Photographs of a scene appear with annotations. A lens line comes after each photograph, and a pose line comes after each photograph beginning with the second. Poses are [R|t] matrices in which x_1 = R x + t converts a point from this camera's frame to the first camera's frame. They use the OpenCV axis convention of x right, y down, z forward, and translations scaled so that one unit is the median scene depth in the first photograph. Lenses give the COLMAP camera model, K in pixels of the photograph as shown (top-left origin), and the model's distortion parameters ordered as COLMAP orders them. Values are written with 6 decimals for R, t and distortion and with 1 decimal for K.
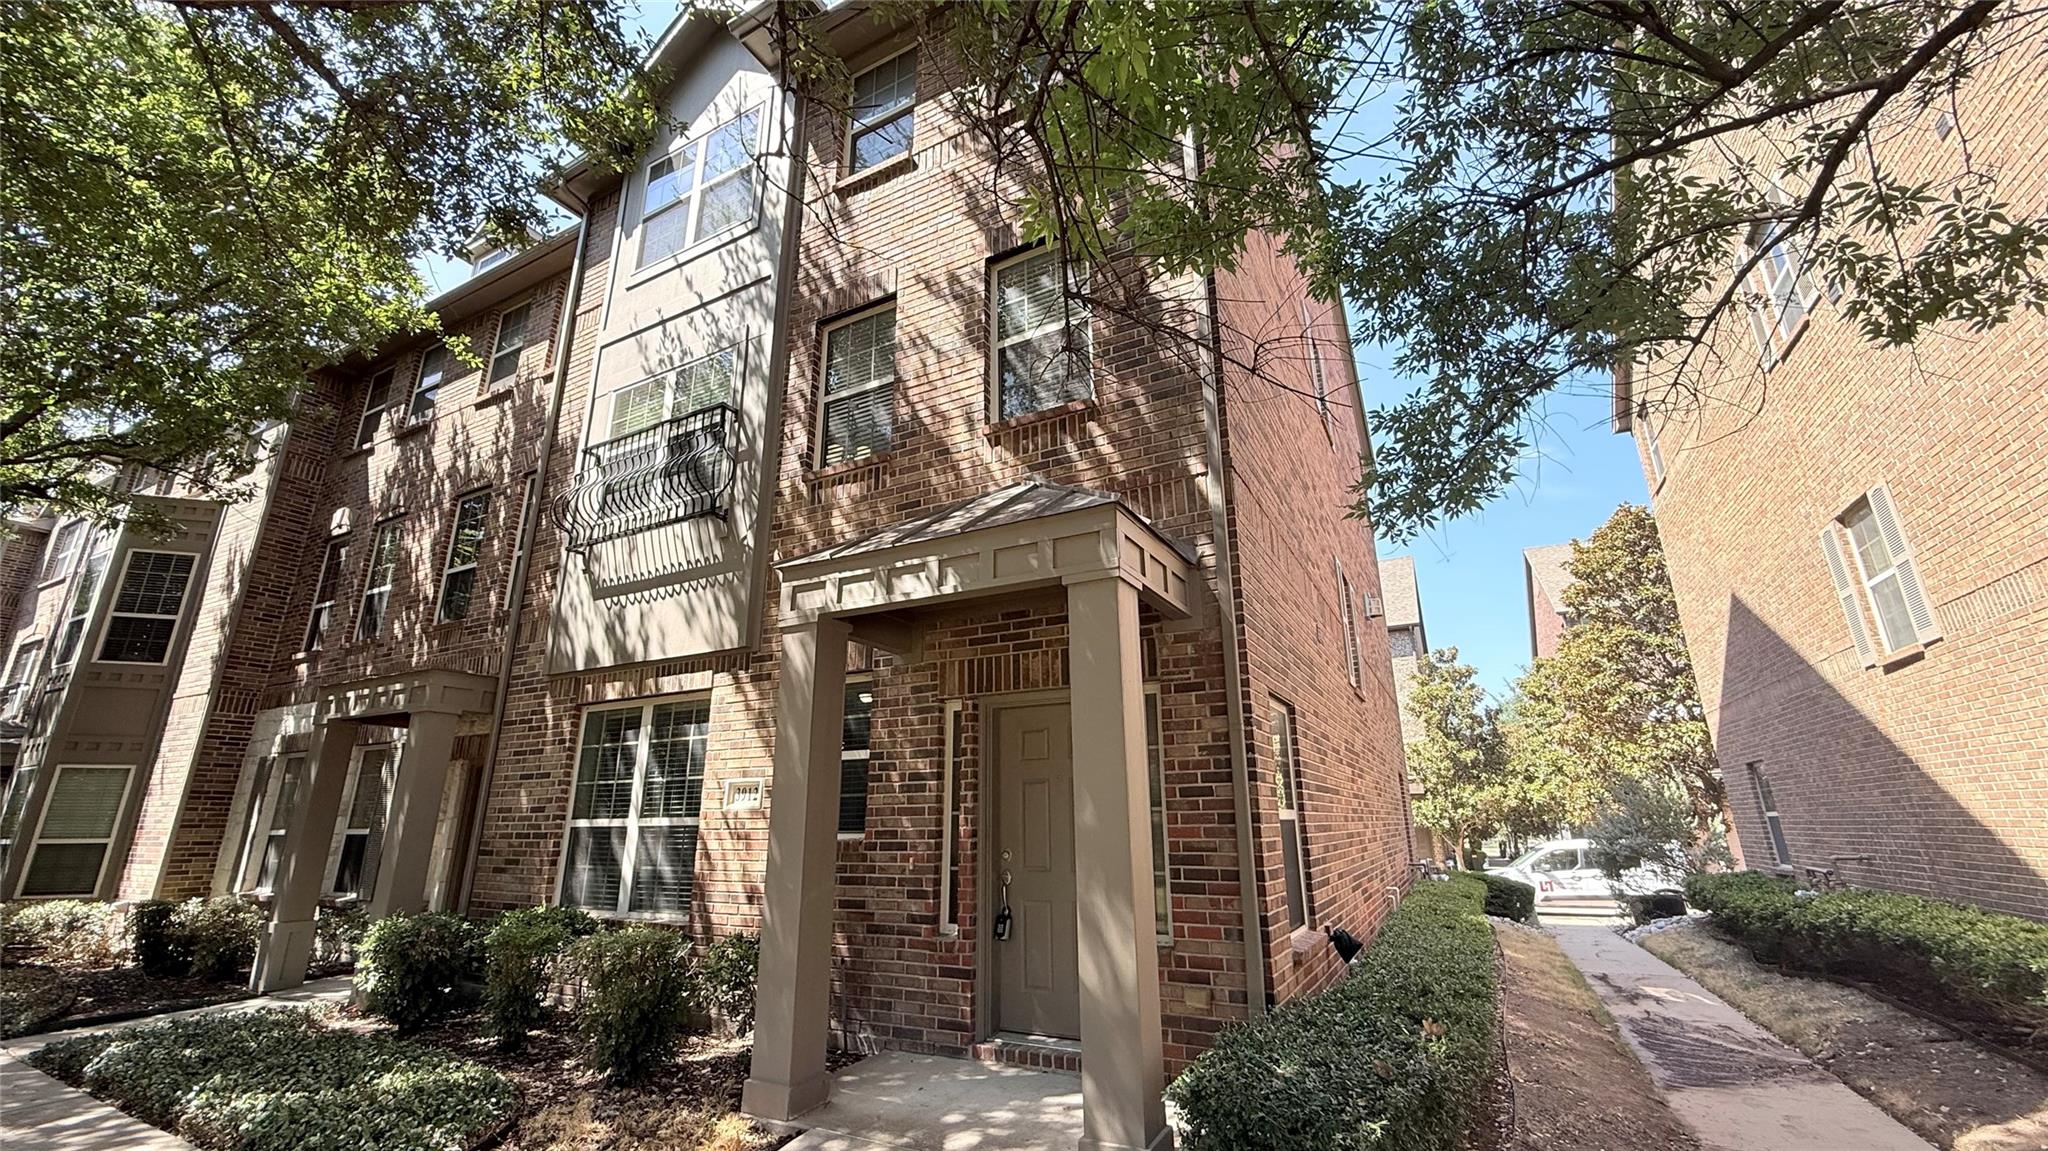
lens RADIAL K [[819.7, 0, 1029.1], [0, 819.7, 572.5], [0, 0, 1]] dist [-0.001417, -0.000145]
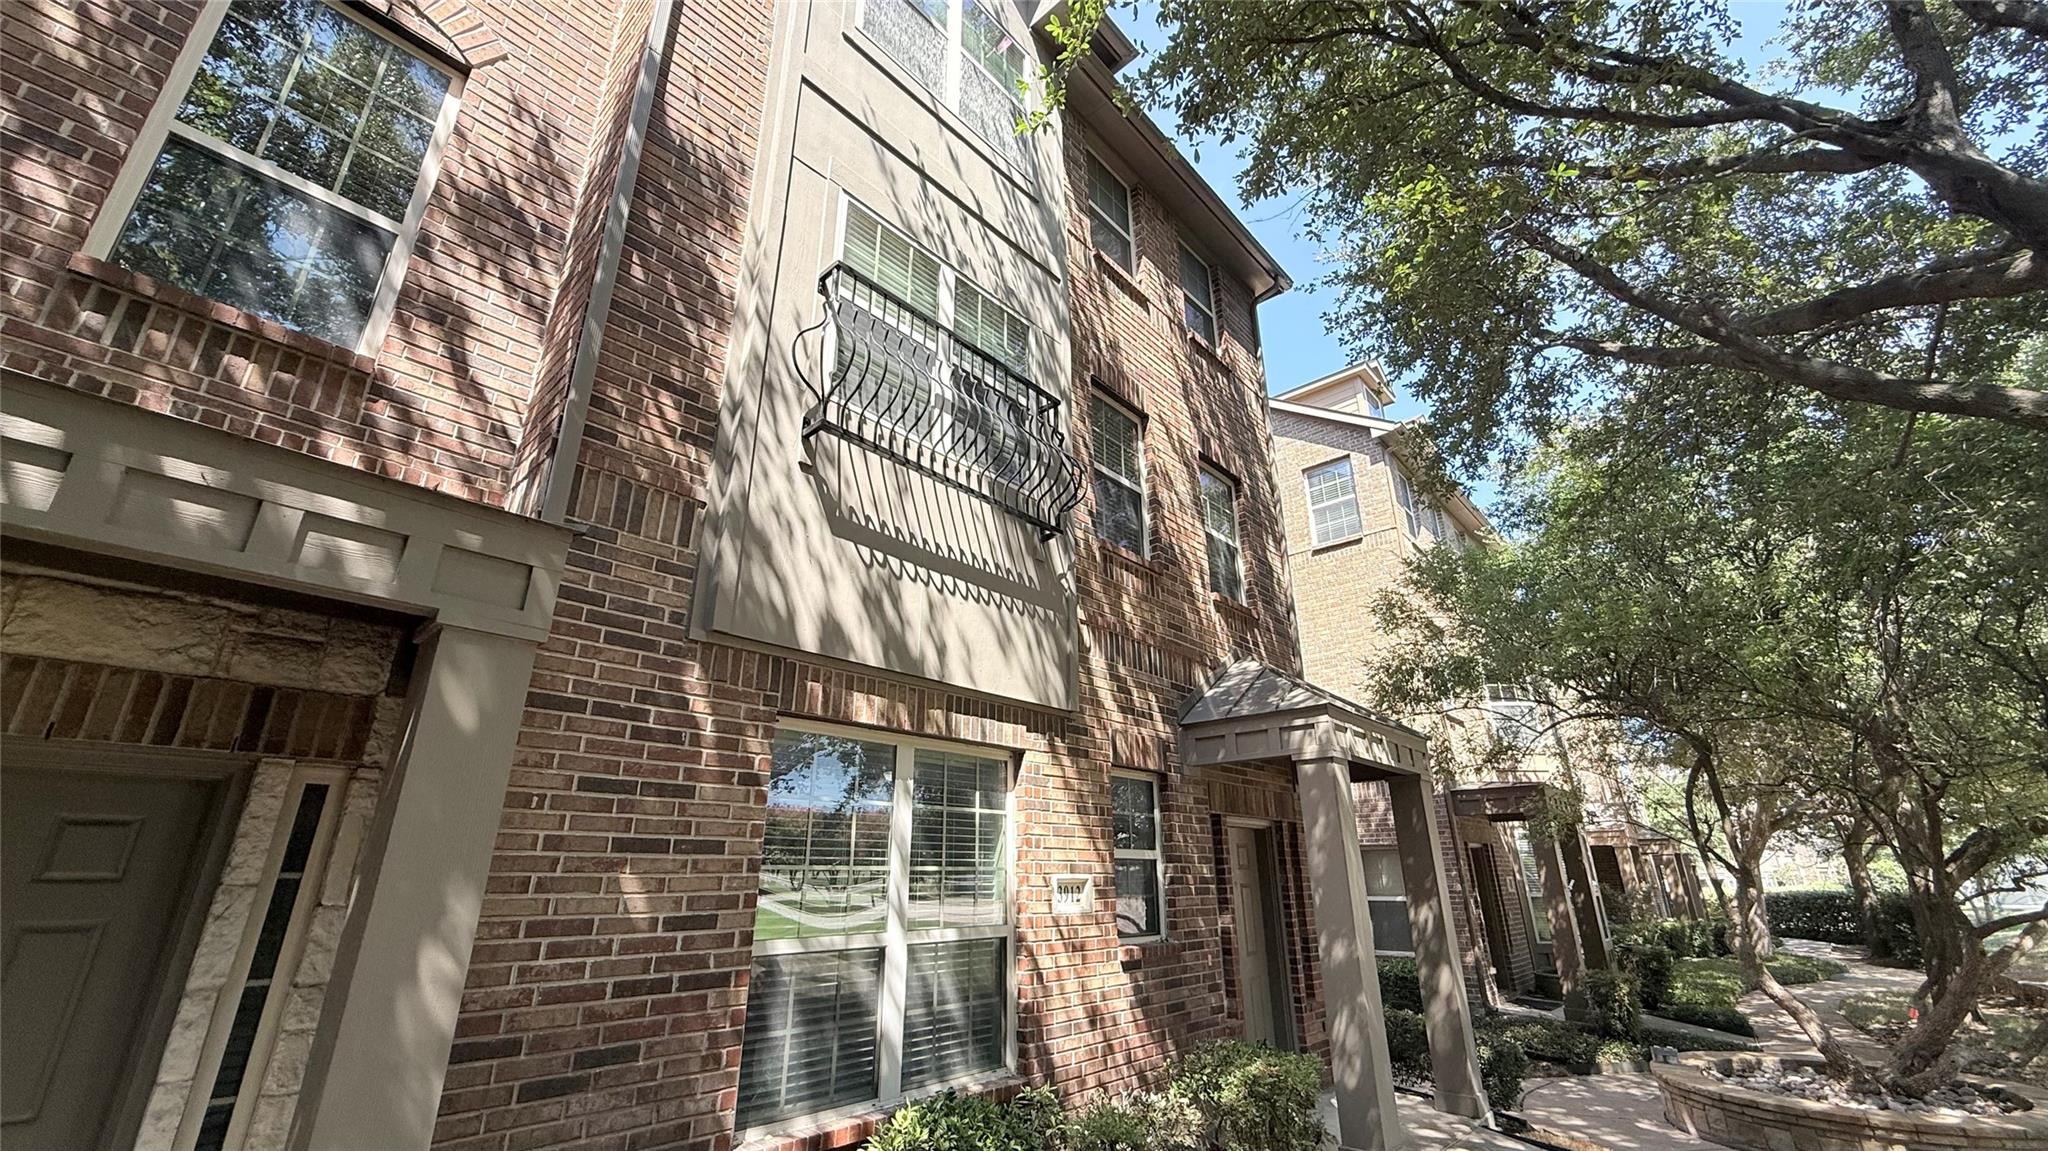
lens RADIAL K [[819.7, 0, 1029.1], [0, 819.7, 572.5], [0, 0, 1]] dist [-0.001417, -0.000145]
pose [[0.234307, 0.349078, 0.907328, -1.114026], [-0.283893, 0.917196, -0.279563, 0.197616], [-0.929788, -0.192081, 0.314006, 0.770283]]
